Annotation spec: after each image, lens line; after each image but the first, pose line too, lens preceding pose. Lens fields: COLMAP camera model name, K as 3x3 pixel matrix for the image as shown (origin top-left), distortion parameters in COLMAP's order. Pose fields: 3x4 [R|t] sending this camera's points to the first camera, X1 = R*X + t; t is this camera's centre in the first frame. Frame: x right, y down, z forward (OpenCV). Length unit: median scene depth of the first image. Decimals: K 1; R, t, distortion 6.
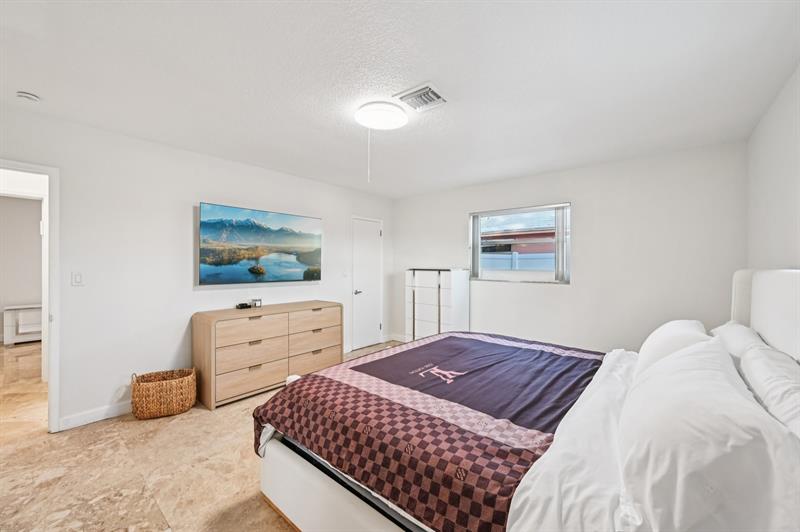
lens RADIAL K [[316.4, 0, 402.3], [0, 316.4, 264.9], [0, 0, 1]] dist [-0.000416, -0.000238]
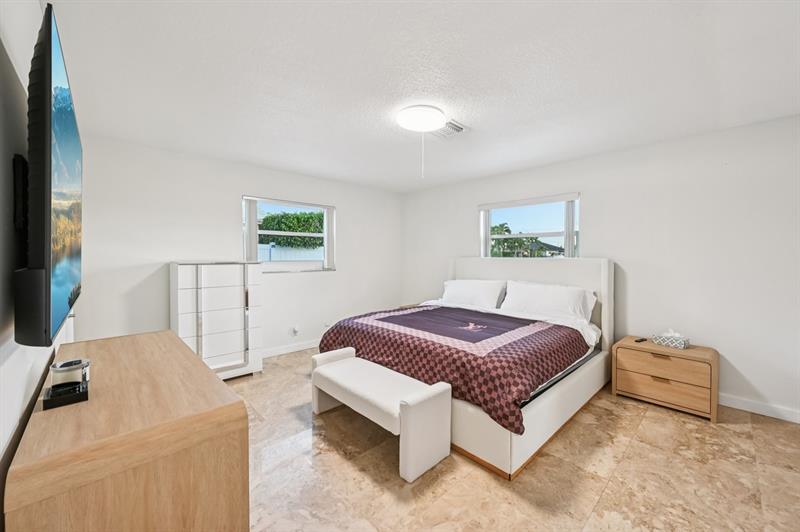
lens RADIAL K [[316.4, 0, 401.3], [0, 316.4, 262.2], [0, 0, 1]] dist [-0.000416, -0.000238]
pose [[0.103914, -0.018281, 0.994418, -0.649786], [0.004196, 0.999830, 0.017942, 0.001269], [-0.994577, 0.002308, 0.103973, 0.543355]]
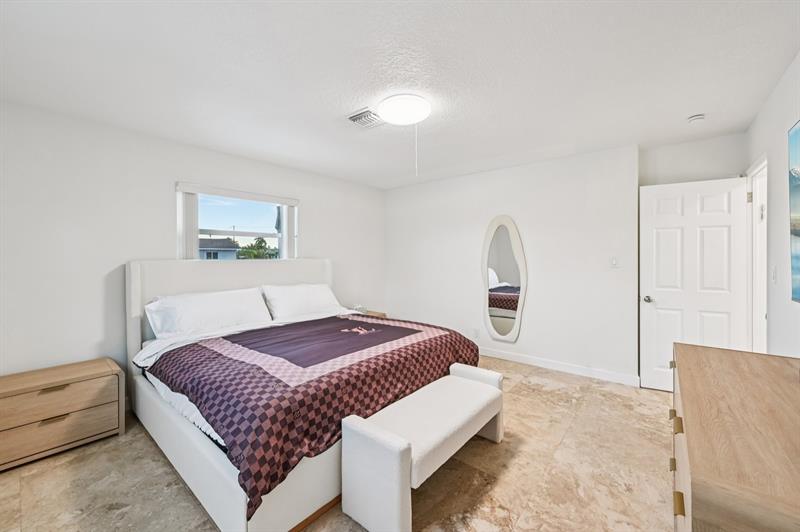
lens RADIAL K [[316.4, 0, 395.1], [0, 316.4, 254.2], [0, 0, 1]] dist [-0.000416, -0.000238]
pose [[-0.999997, 0.001975, -0.001114, -0.019389], [0.001973, 0.999997, 0.001560, -0.007425], [0.001117, 0.001558, -0.999998, 1.139949]]
